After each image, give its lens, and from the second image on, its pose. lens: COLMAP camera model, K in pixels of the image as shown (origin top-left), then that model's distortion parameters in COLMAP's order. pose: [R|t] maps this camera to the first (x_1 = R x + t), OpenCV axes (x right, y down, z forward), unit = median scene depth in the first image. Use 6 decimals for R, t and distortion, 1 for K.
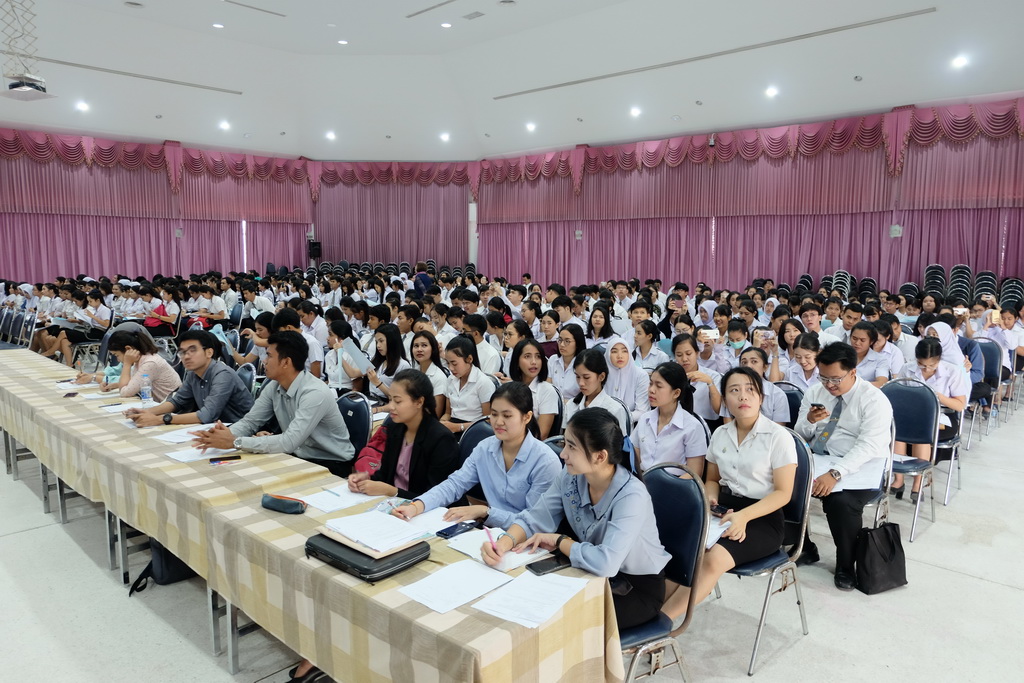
lens RADIAL K [[708.9, 0, 512.0], [0, 708.9, 341.5], [0, 0, 1]] dist [0.033267, 0.002836]
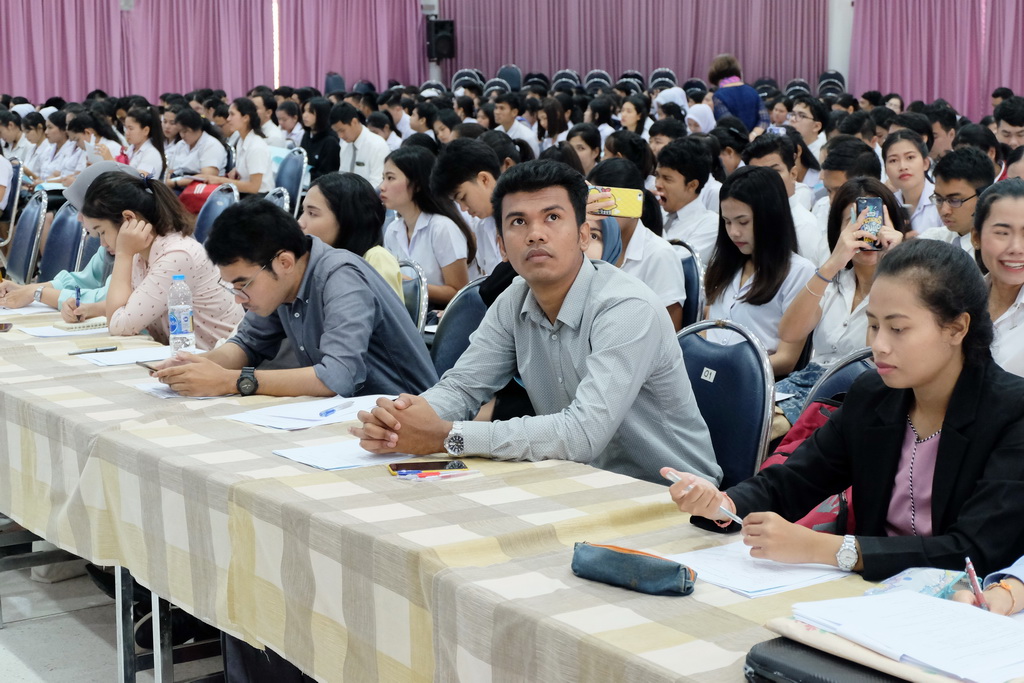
lens RADIAL K [[1776.3, 0, 512.0], [0, 1776.3, 341.5], [0, 0, 1]] dist [0.036847, -0.077210]
pose [[0.984709, 0.022645, -0.172727, -0.188422], [-0.020334, 0.999679, 0.015140, 0.079284], [0.173015, -0.011397, 0.984853, 0.051120]]
